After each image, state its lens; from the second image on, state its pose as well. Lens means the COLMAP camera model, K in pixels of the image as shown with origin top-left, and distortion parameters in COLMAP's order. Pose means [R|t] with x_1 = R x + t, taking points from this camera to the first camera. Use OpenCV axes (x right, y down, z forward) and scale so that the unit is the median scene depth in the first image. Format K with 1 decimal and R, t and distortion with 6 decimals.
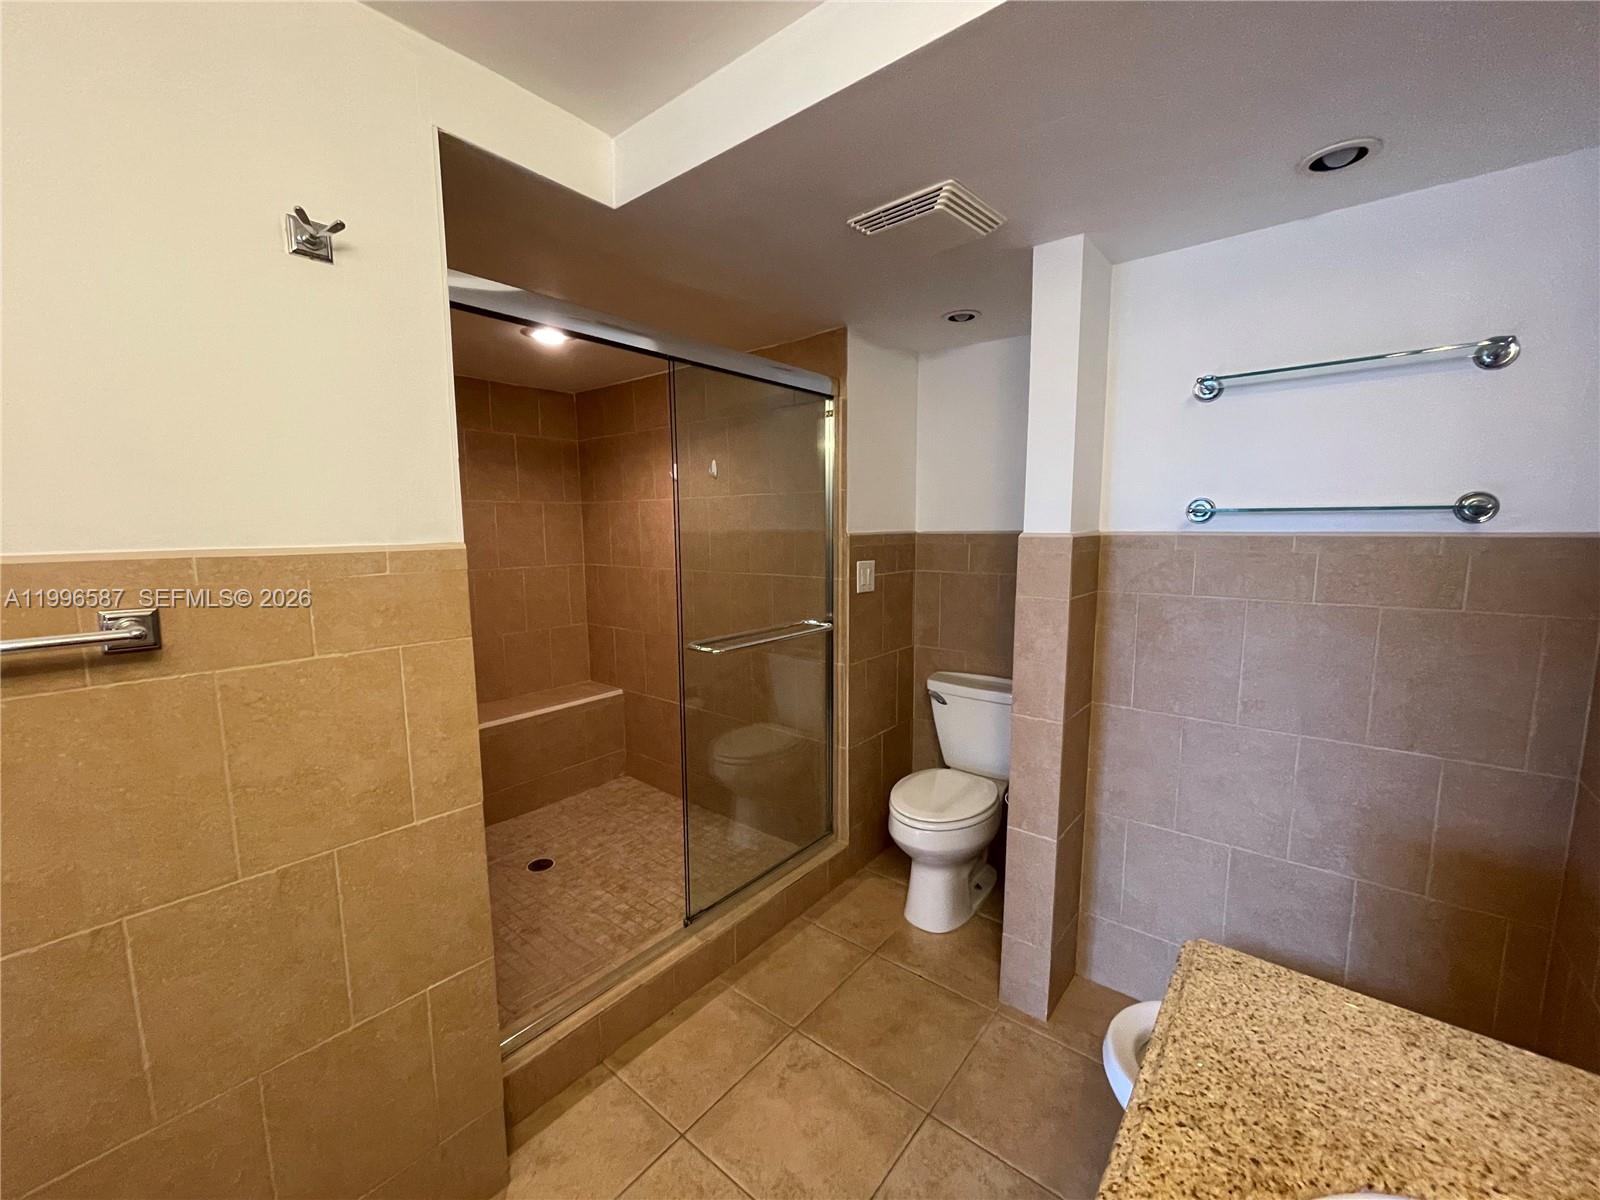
lens RADIAL K [[640.8, 0, 801.5], [0, 640.8, 605.9], [0, 0, 1]] dist [-0.001398, 0.000345]
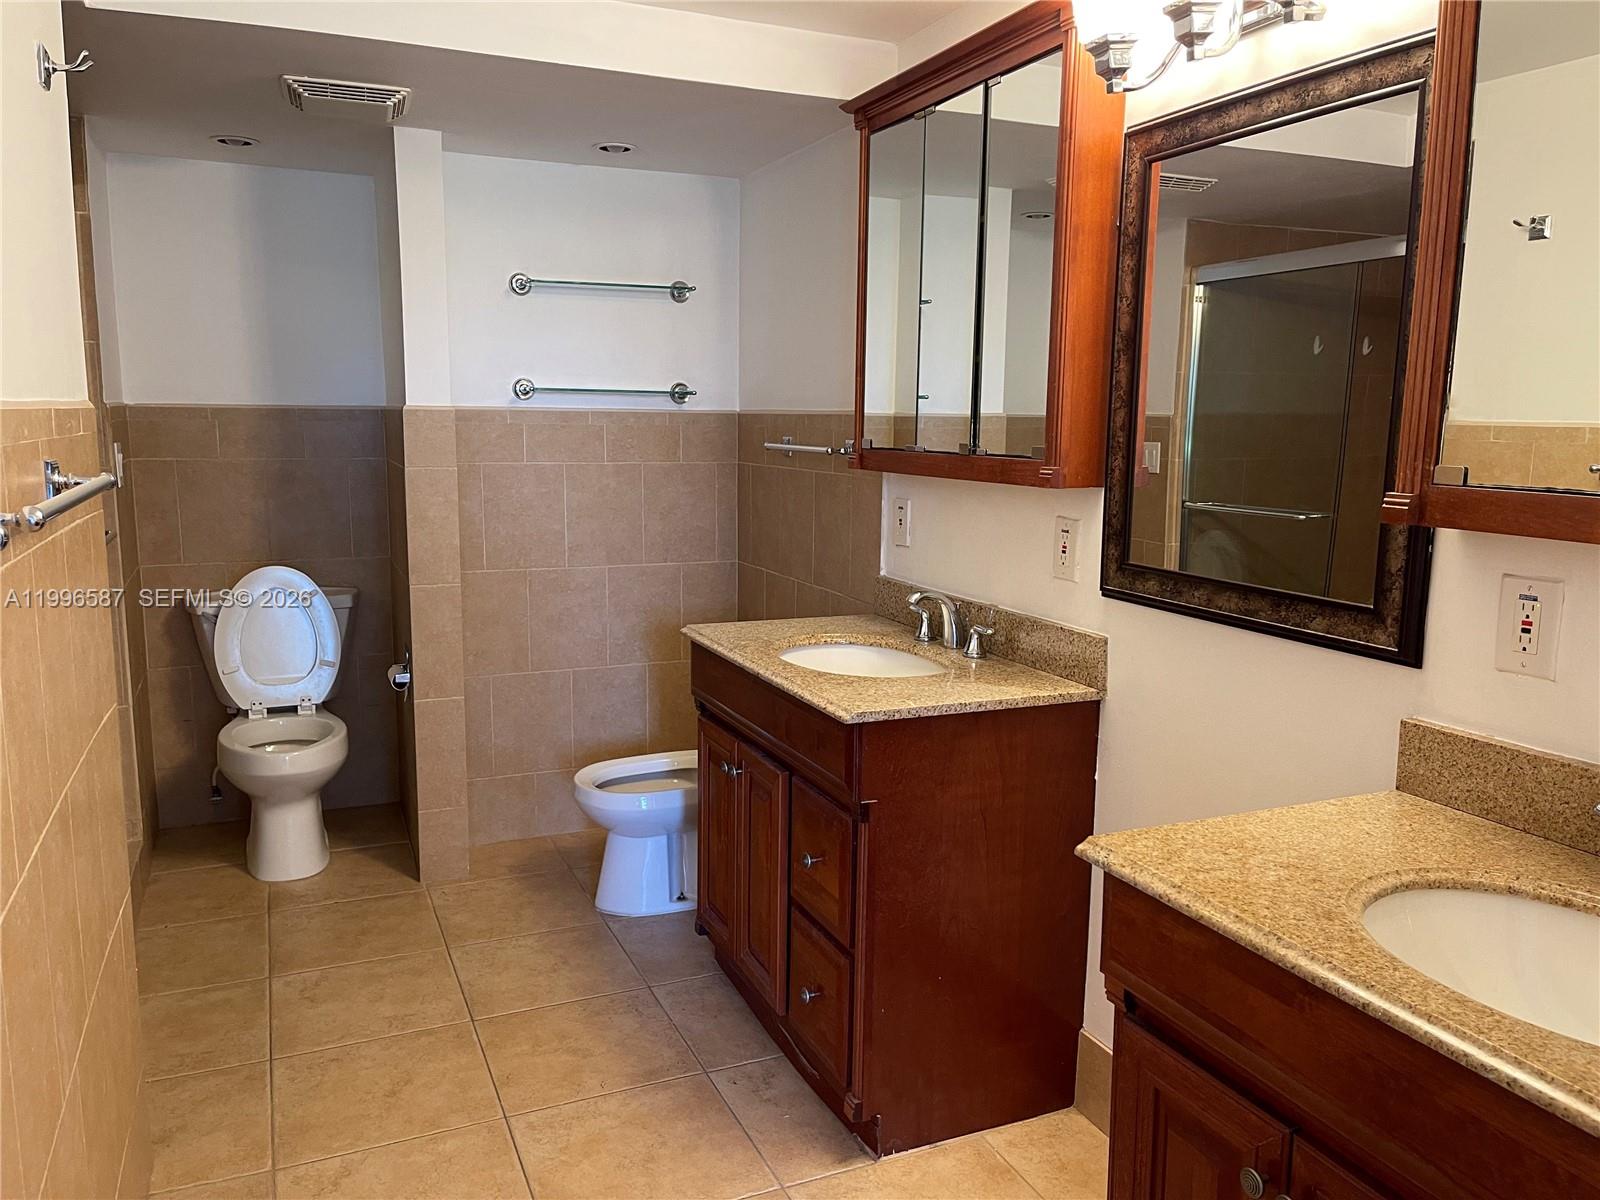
lens RADIAL K [[1213.5, 0, 798.8], [0, 1213.5, 605.2], [0, 0, 1]] dist [0.012617, -0.000486]
pose [[0.447169, -0.126869, 0.885406, -1.246441], [0.097575, 0.990901, 0.092705, 0.091377], [-0.889111, 0.044939, 0.455479, -0.467364]]
